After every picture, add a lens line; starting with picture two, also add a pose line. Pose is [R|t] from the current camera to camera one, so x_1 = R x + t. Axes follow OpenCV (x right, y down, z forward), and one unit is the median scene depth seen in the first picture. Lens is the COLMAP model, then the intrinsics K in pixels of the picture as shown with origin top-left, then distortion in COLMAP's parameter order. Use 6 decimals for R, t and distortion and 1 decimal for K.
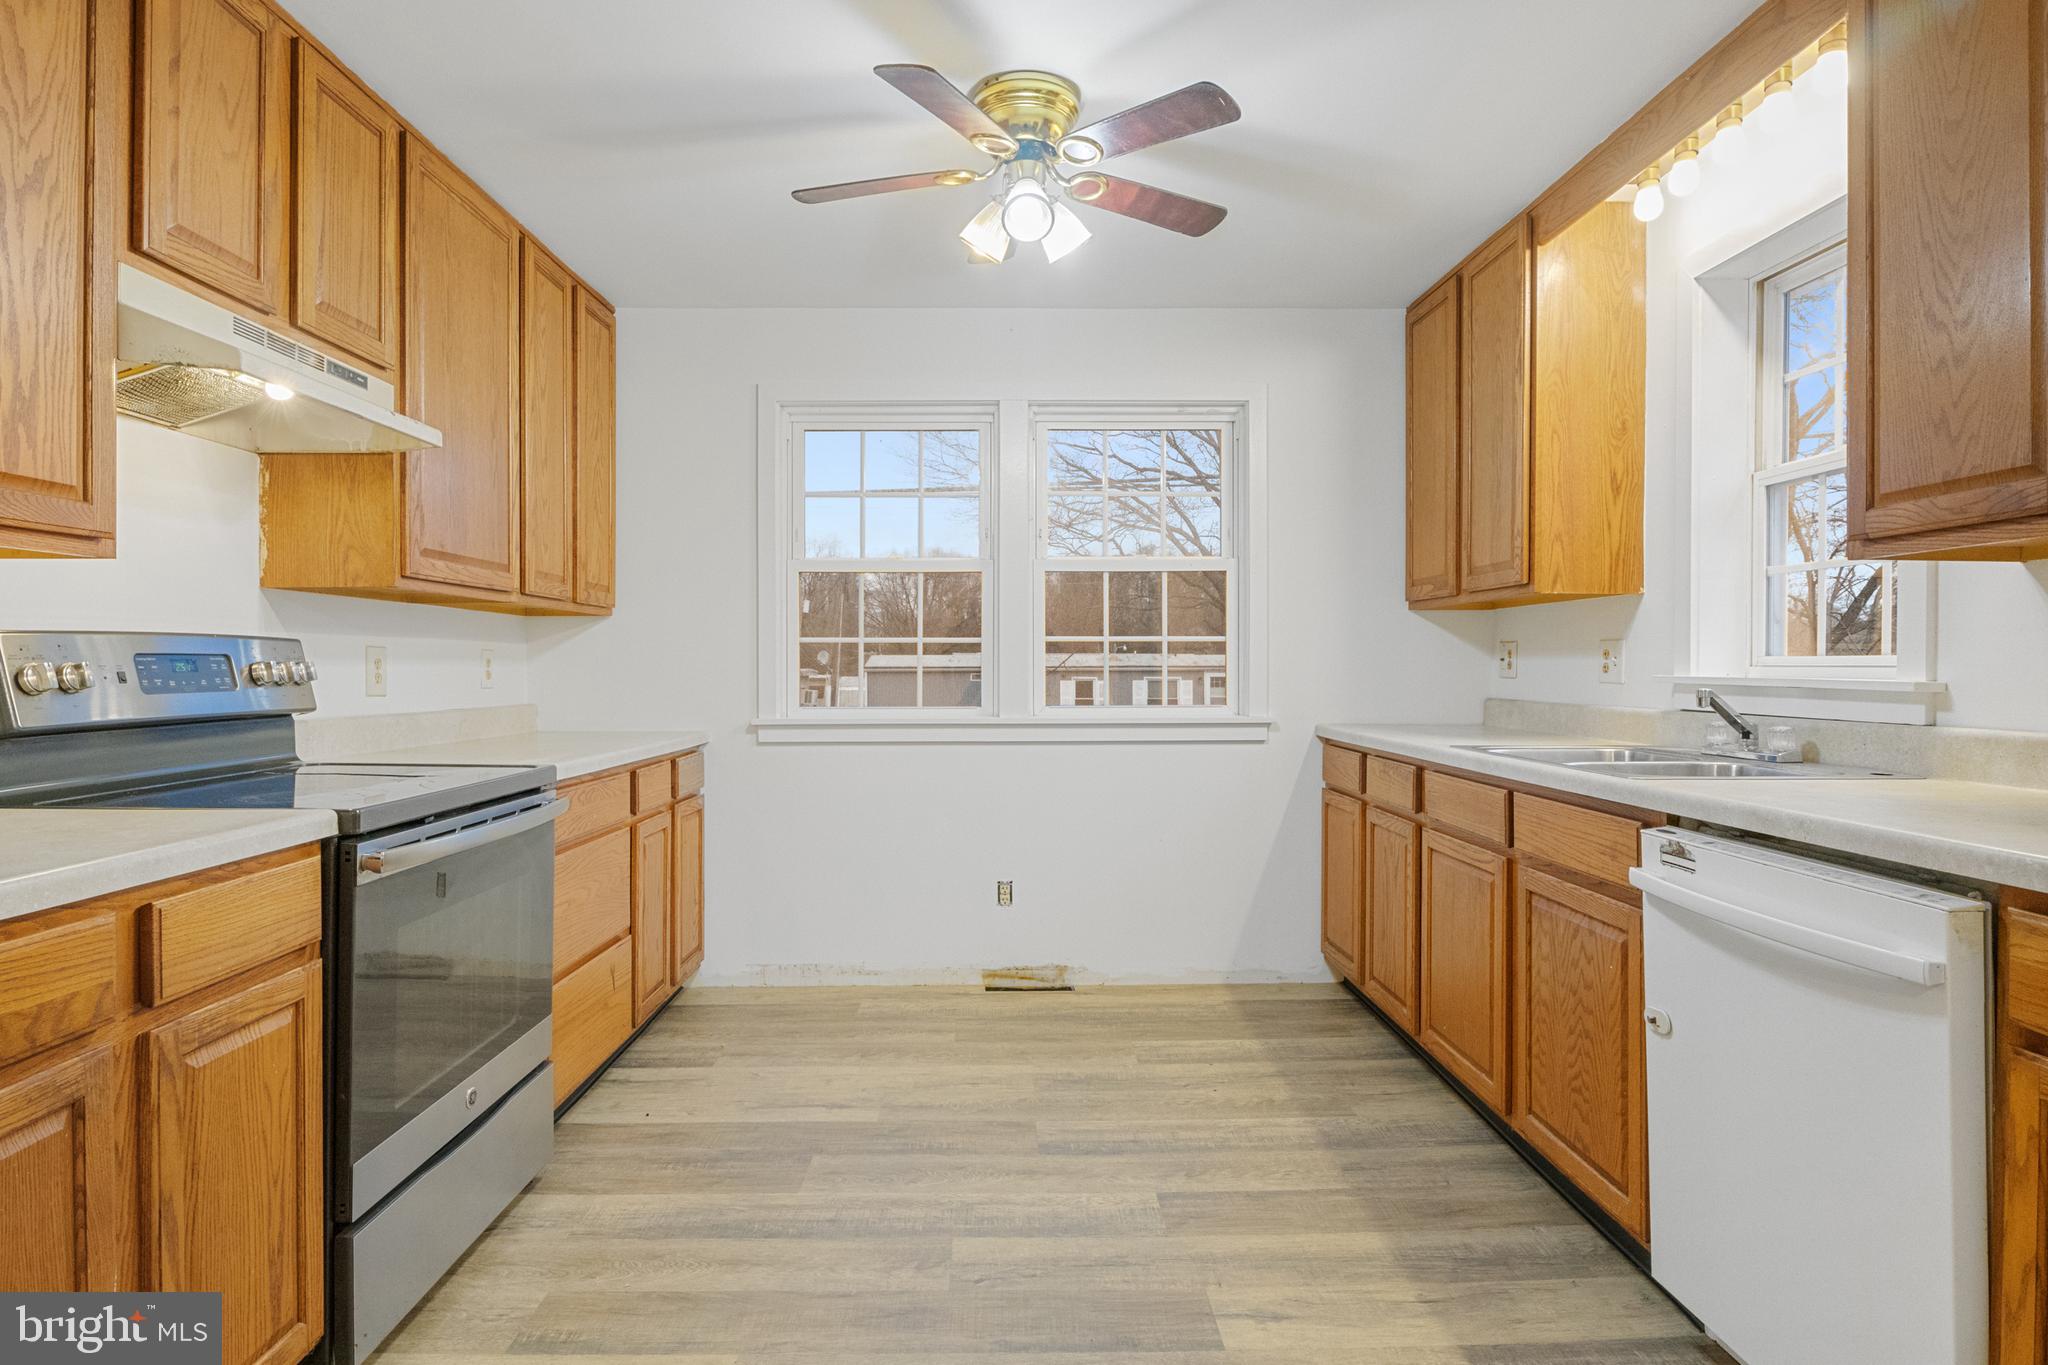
lens RADIAL K [[1105.8, 0, 997.8], [0, 1105.8, 667.9], [0, 0, 1]] dist [-0.006816, -0.000256]
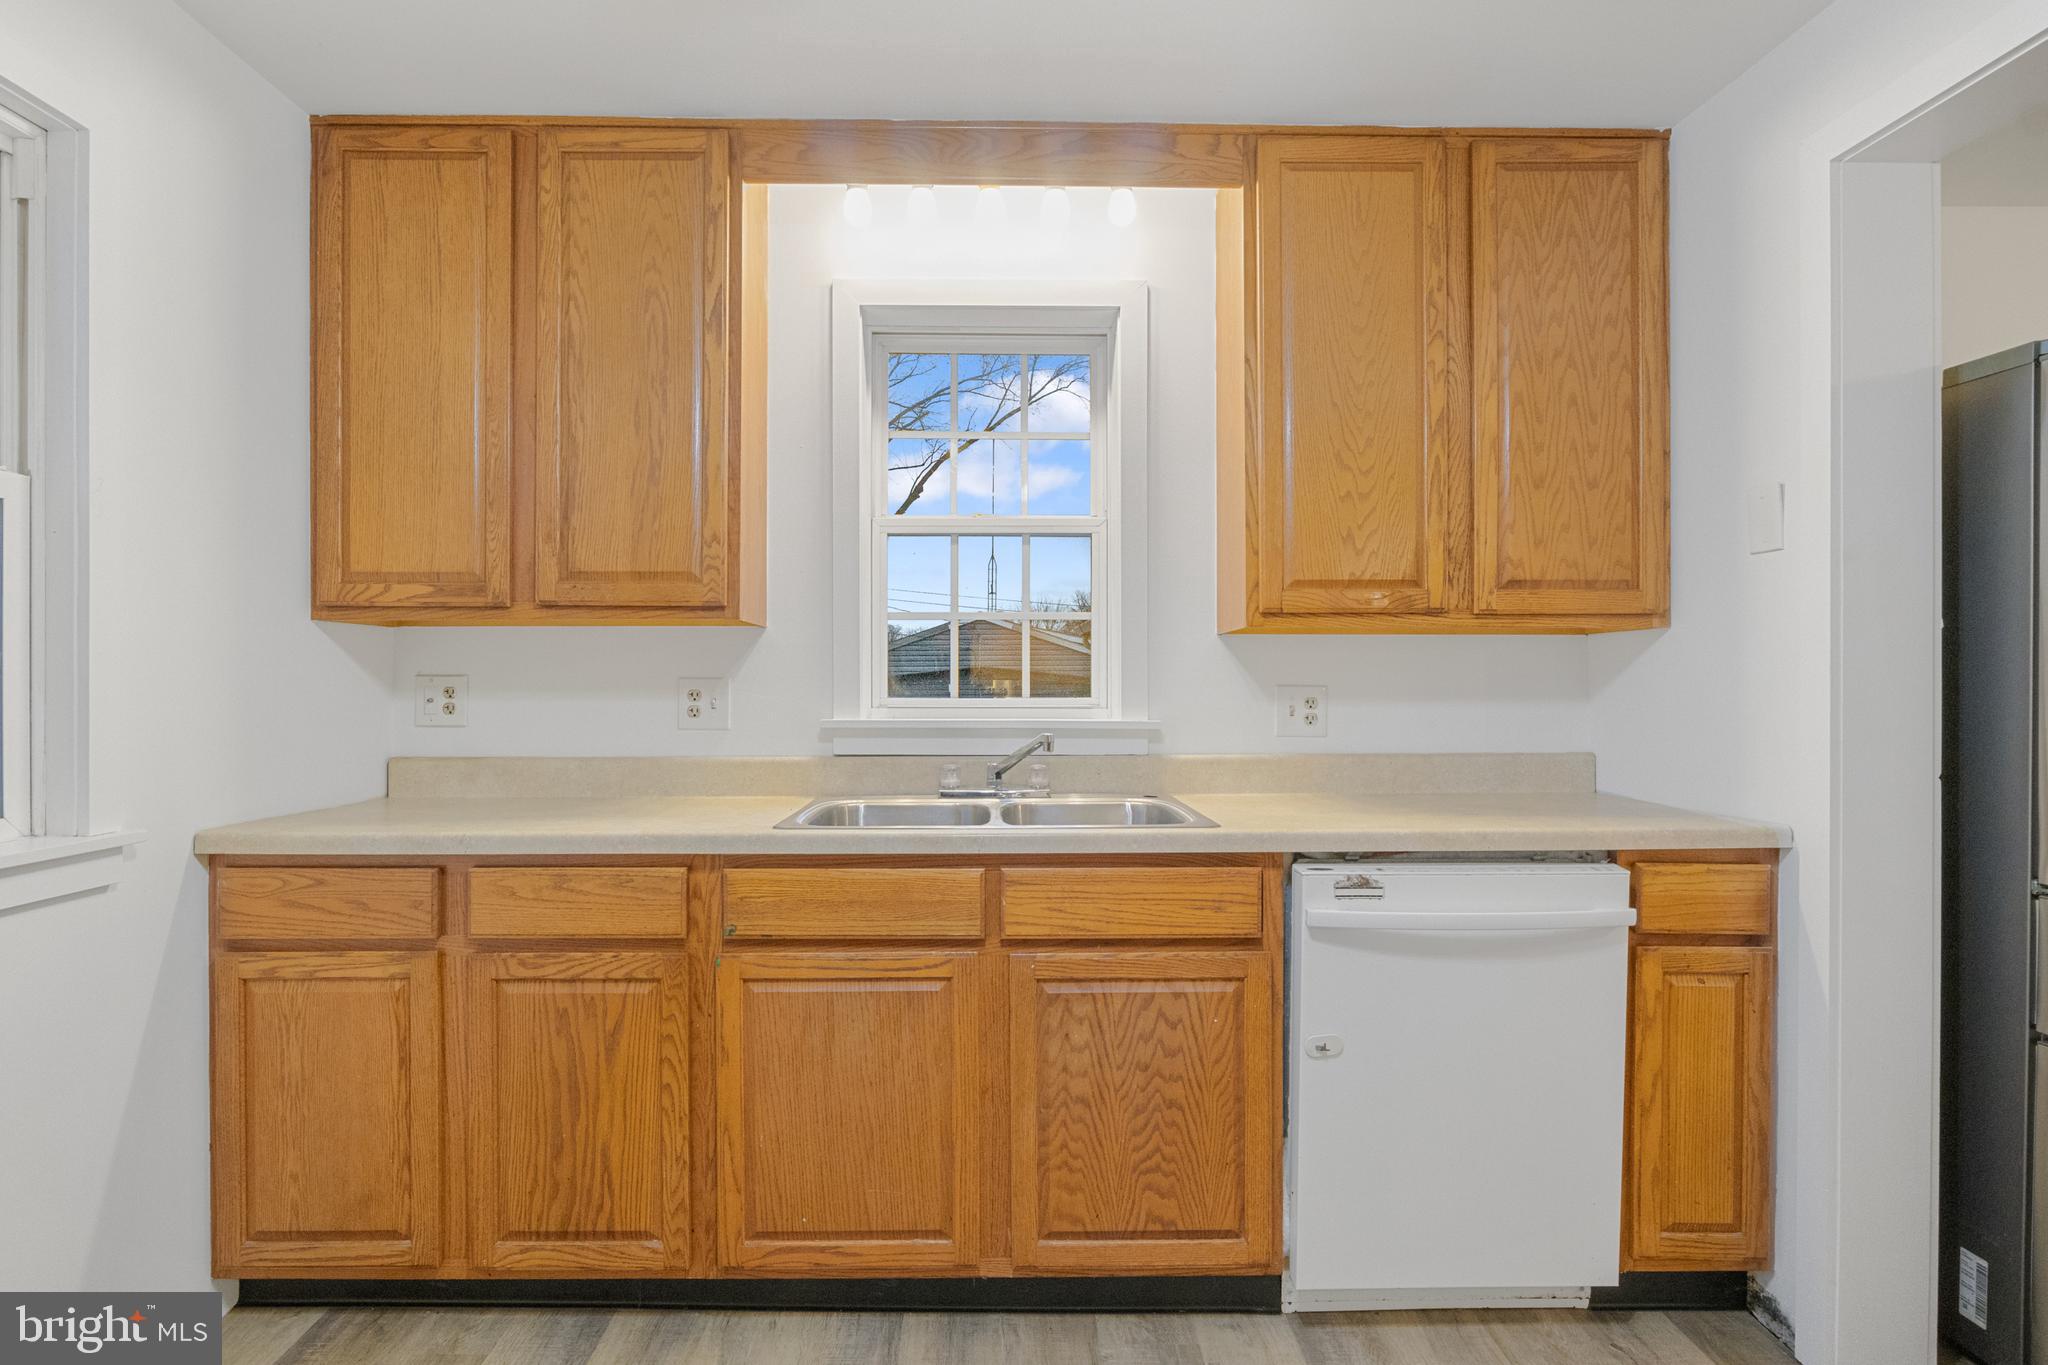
lens RADIAL K [[996.7, 0, 1013.8], [0, 996.7, 690.7], [0, 0, 1]] dist [-0.013158, 0.002260]
pose [[-0.013932, -0.002251, 0.999900, -0.271292], [0.001819, 0.999996, 0.002277, -0.021585], [-0.999901, 0.001851, -0.013928, 0.980430]]
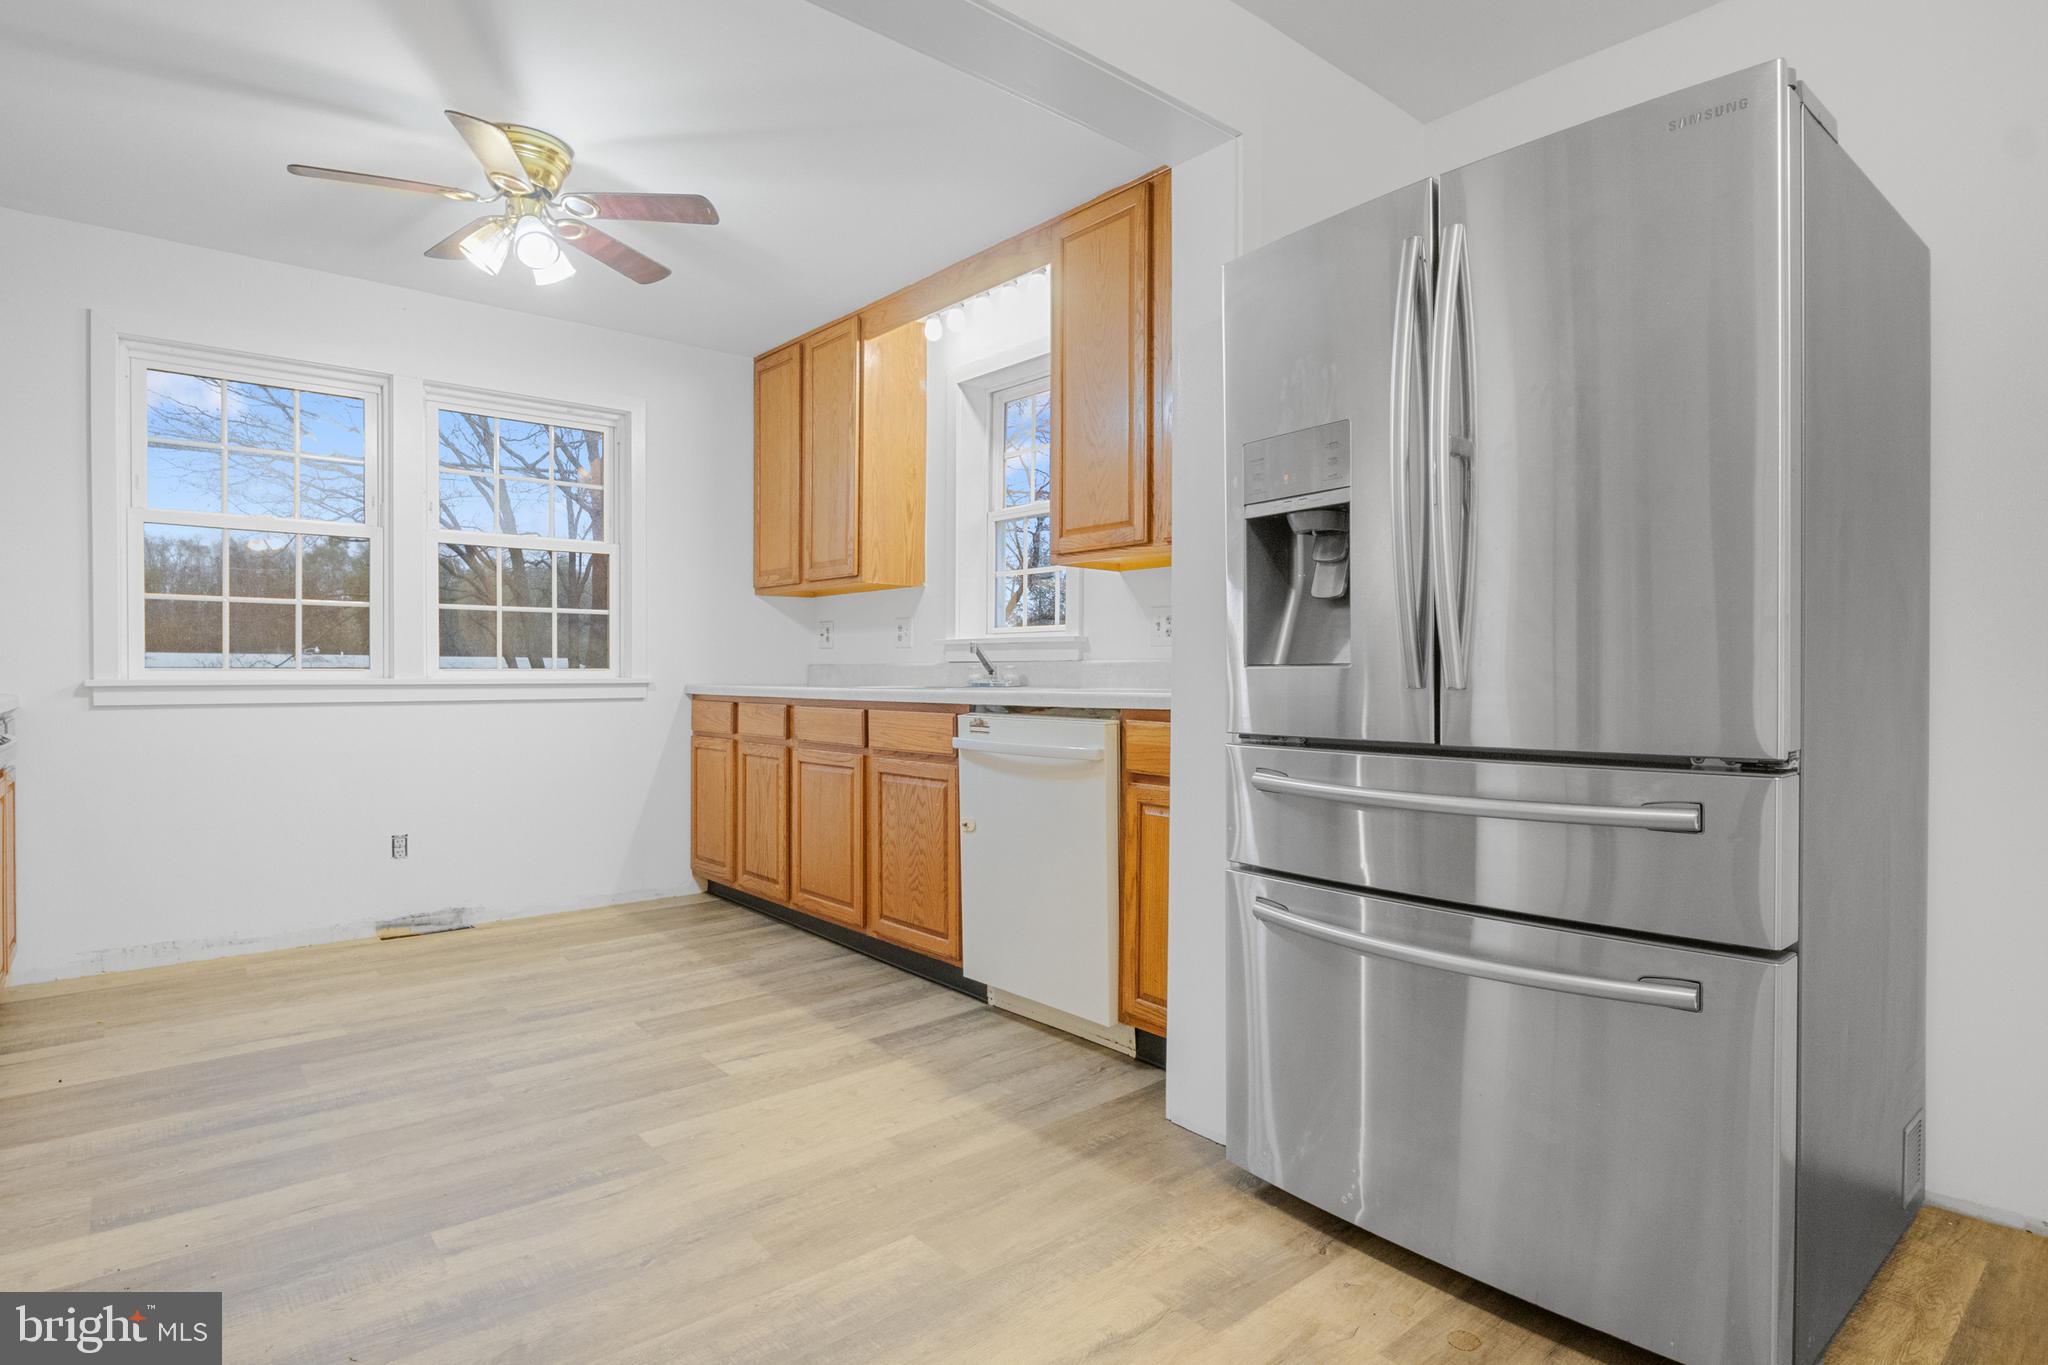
lens RADIAL K [[1105.8, 0, 1029.5], [0, 1105.8, 682.5], [0, 0, 1]] dist [-0.006816, -0.000256]
pose [[0.763900, -0.001860, 0.645332, -0.330375], [-0.001428, 0.999989, 0.004572, 0.067104], [-0.645333, -0.004414, 0.763888, -0.284973]]
